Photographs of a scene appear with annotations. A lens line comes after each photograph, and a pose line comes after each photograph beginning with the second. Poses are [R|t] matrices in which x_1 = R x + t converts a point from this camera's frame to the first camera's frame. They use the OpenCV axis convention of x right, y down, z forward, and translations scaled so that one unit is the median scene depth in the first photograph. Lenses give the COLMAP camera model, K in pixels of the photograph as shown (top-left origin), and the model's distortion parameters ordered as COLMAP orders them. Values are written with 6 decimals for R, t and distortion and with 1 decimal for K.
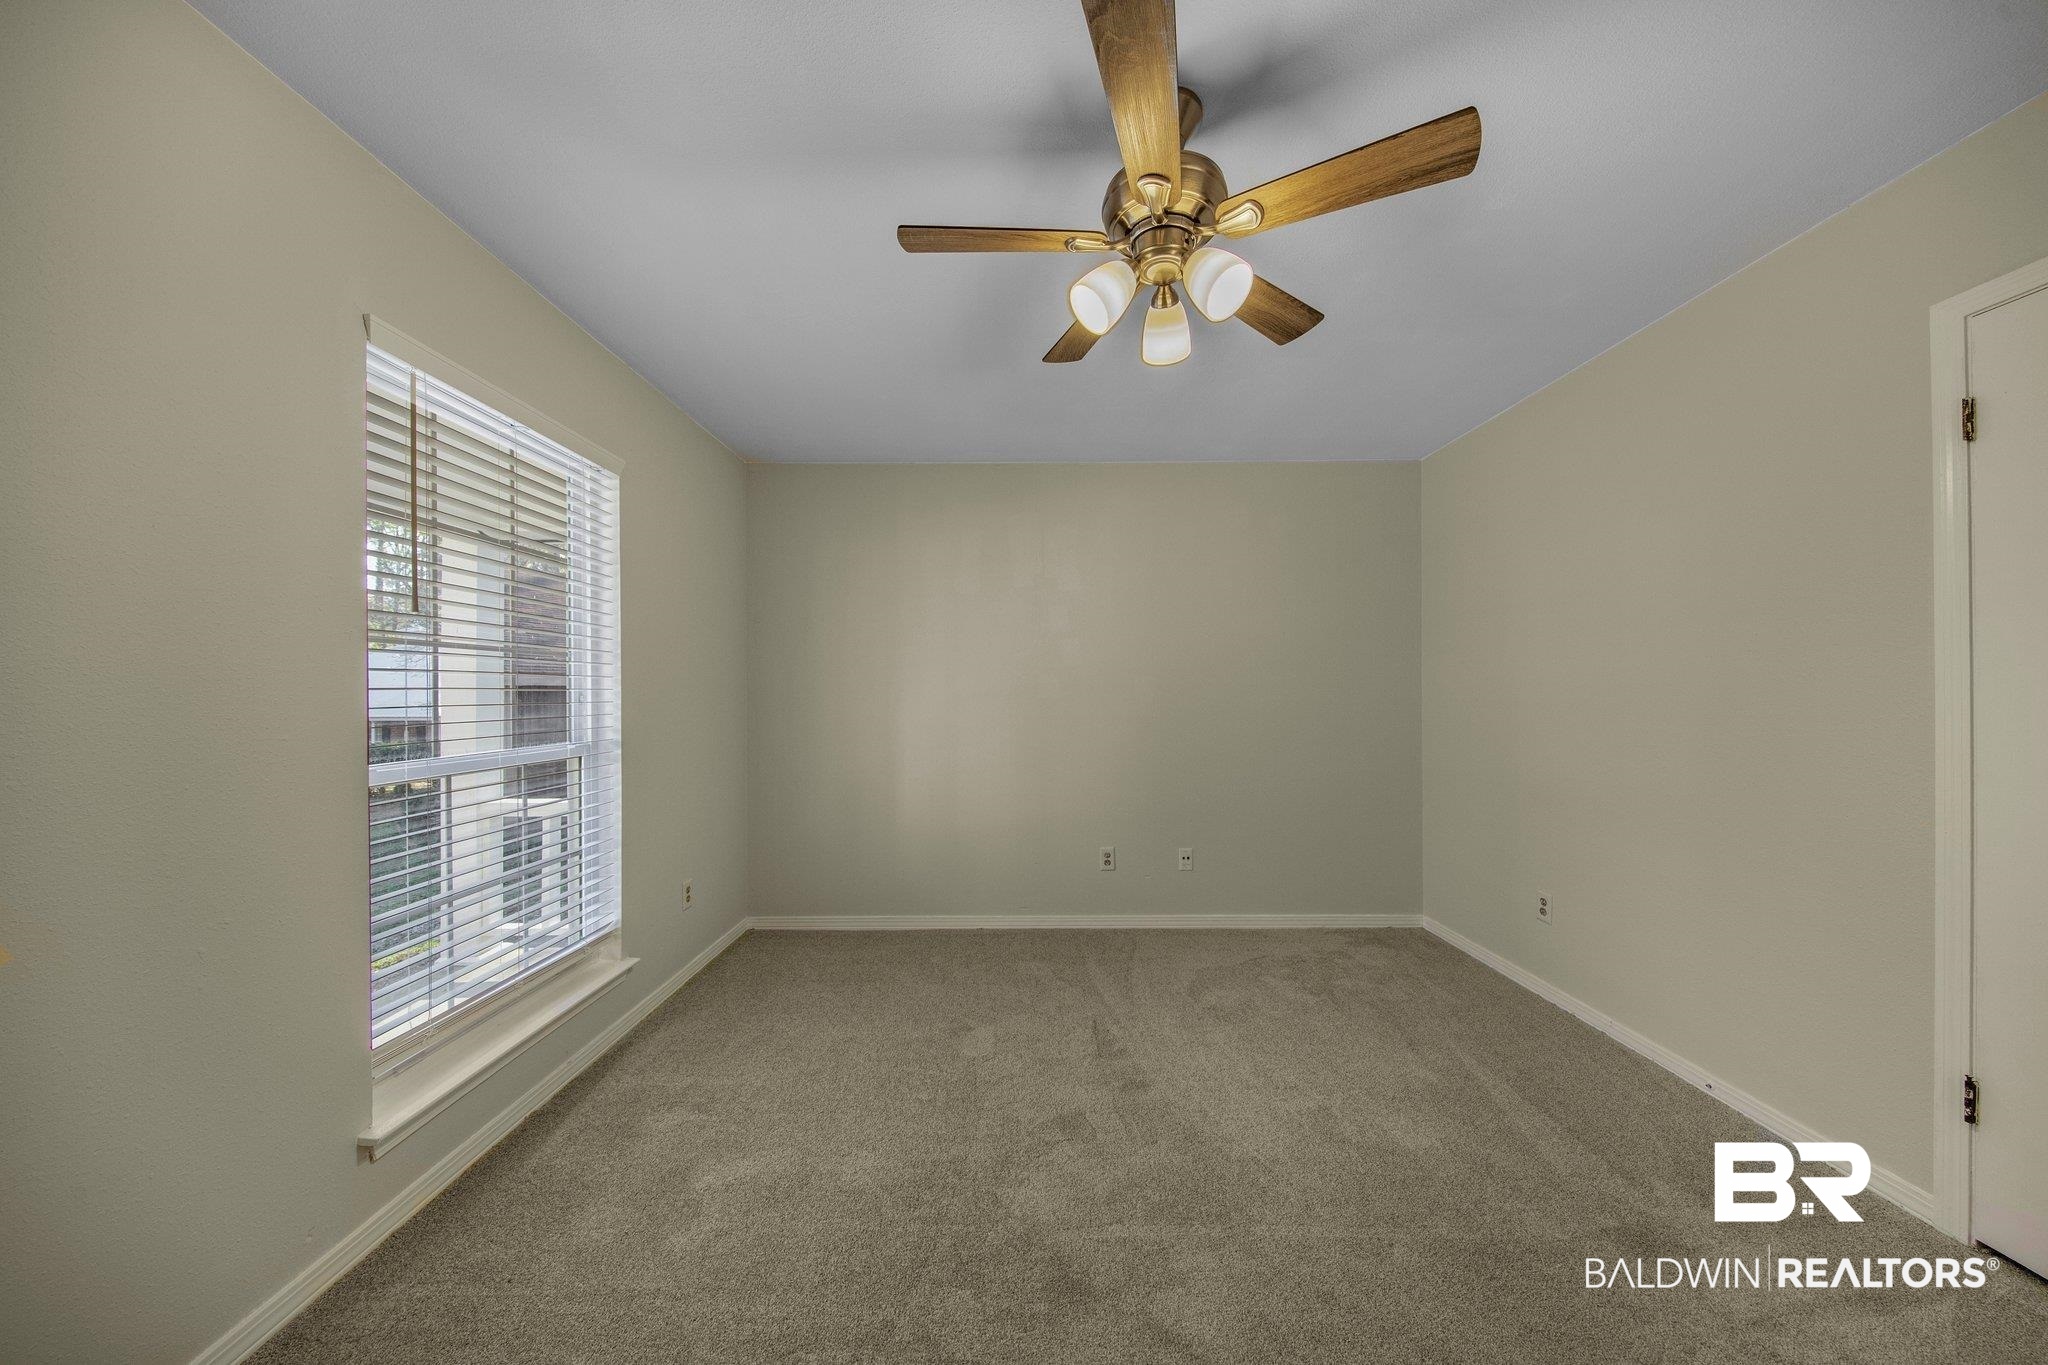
lens RADIAL K [[657.7, 0, 1024.9], [0, 657.7, 686.2], [0, 0, 1]] dist [0.005207, -0.000173]
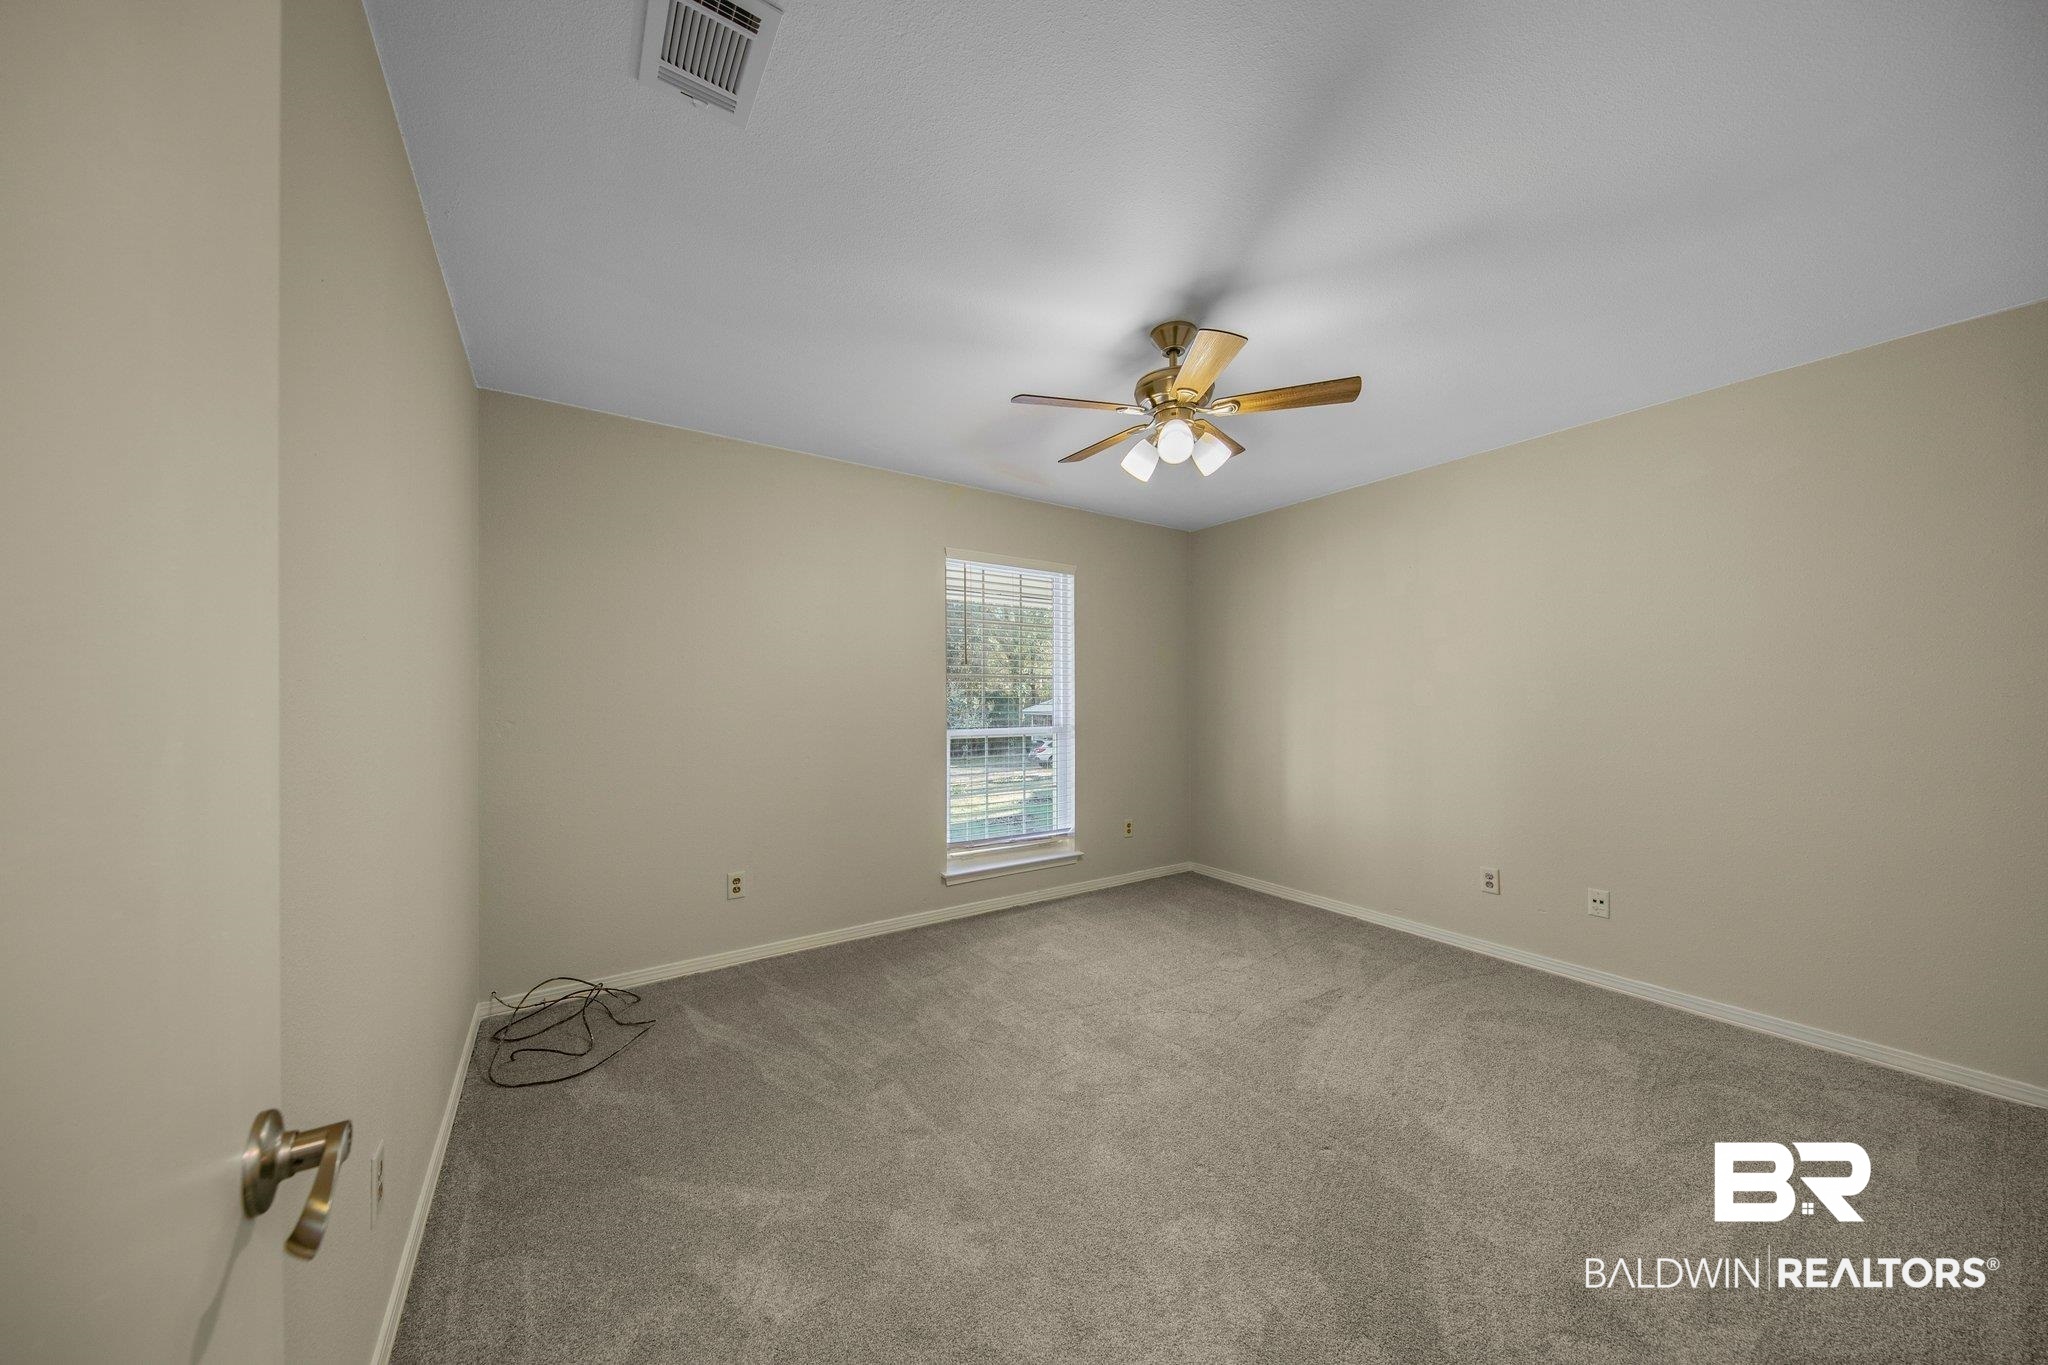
lens RADIAL K [[657.7, 0, 1024.9], [0, 657.7, 686.2], [0, 0, 1]] dist [0.005207, -0.000173]
pose [[0.568881, -0.010498, -0.822353, 0.749233], [0.000465, 0.999922, -0.012444, -0.001119], [0.822420, 0.006697, 0.568842, -0.104317]]
